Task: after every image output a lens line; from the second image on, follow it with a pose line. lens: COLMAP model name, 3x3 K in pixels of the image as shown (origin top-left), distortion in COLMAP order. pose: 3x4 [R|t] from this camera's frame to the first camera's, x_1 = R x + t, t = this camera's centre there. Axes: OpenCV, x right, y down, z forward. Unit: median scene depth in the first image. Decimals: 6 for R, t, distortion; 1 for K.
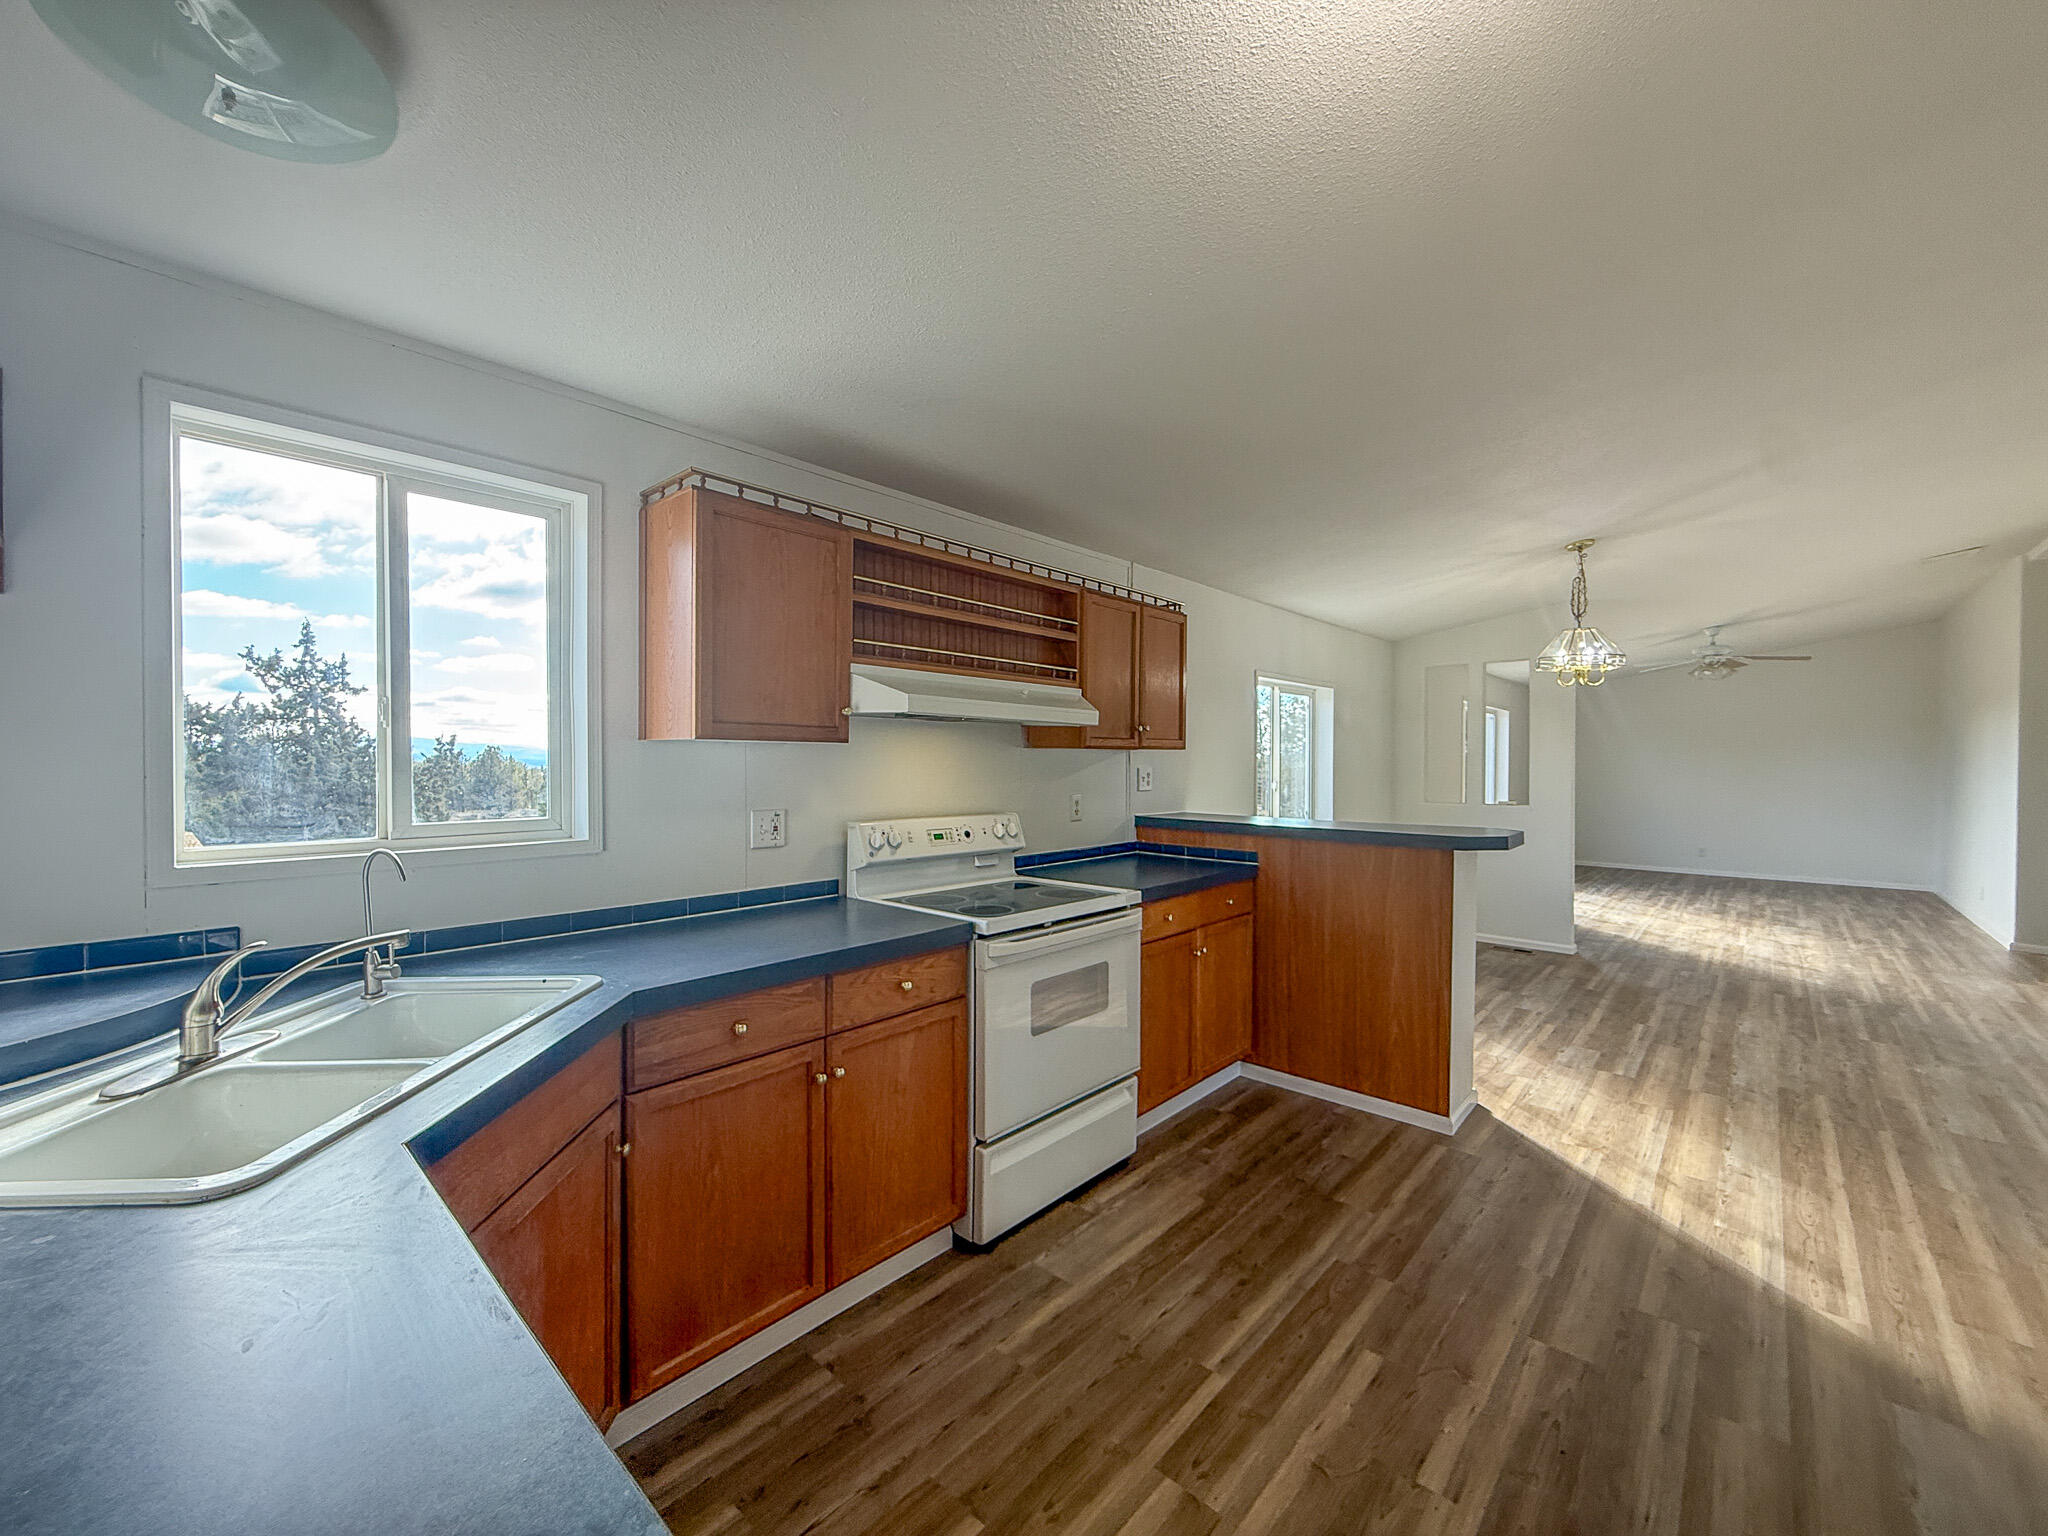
lens RADIAL K [[814.7, 0, 1017.4], [0, 814.7, 769.8], [0, 0, 1]] dist [-0.001518, 0.000285]
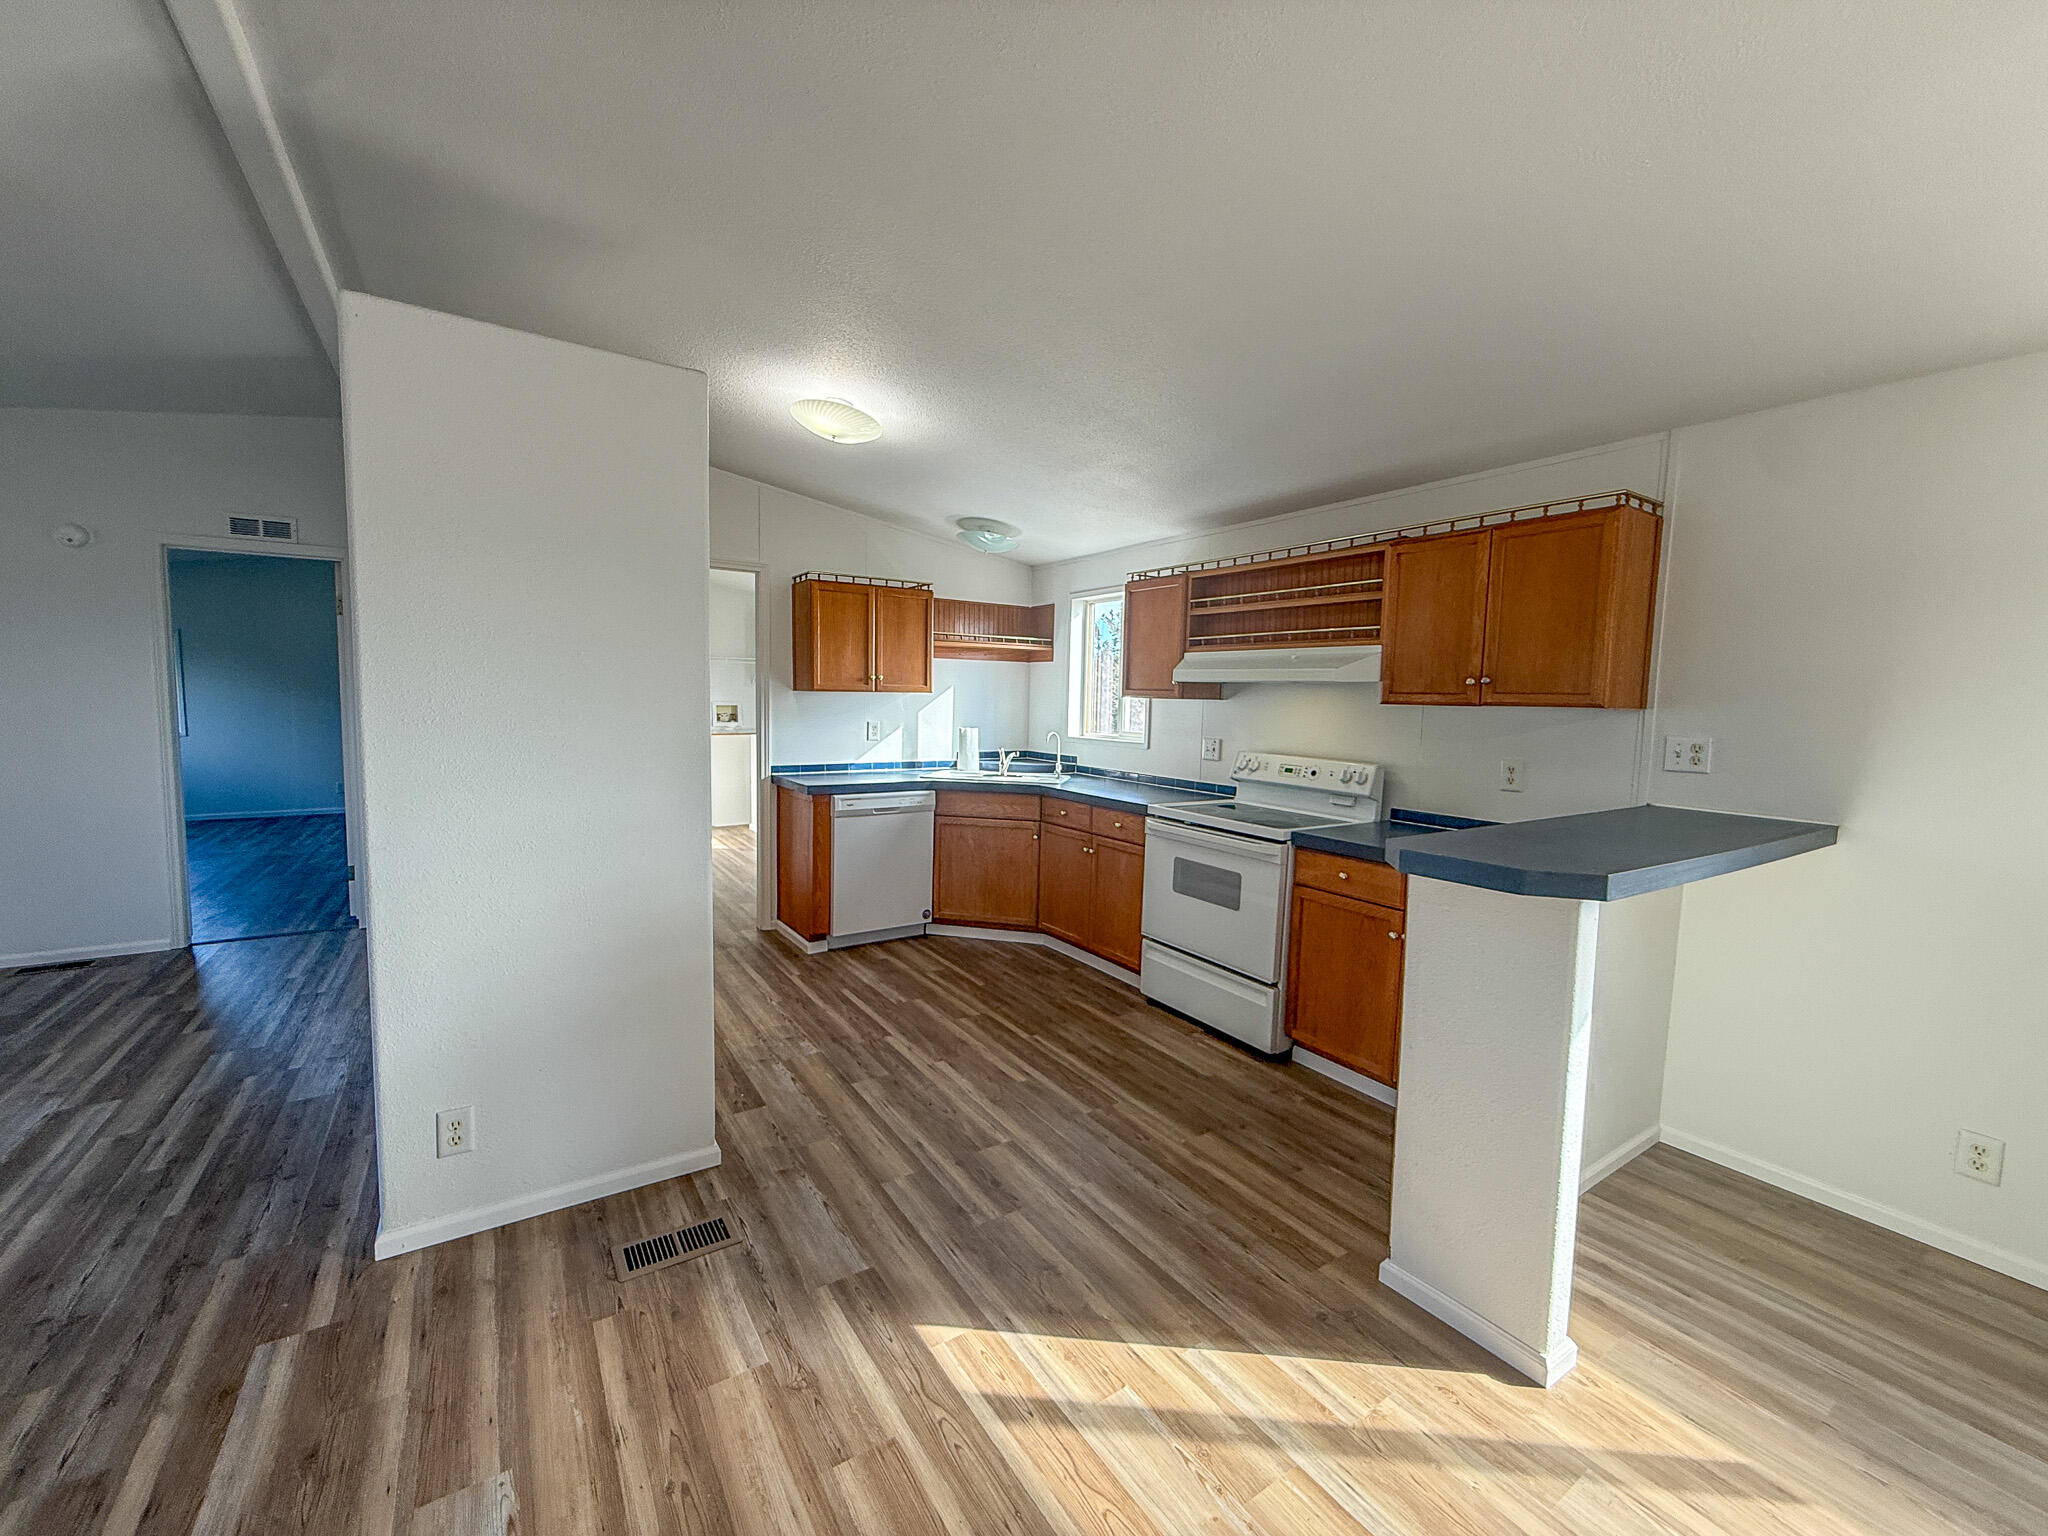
lens RADIAL K [[814.7, 0, 1017.4], [0, 814.7, 769.8], [0, 0, 1]] dist [-0.001518, 0.000285]
pose [[-0.246310, 0.077564, -0.966082, 1.488627], [-0.036657, 0.995334, 0.089259, -0.023849], [0.968498, 0.057399, -0.242317, 1.030852]]
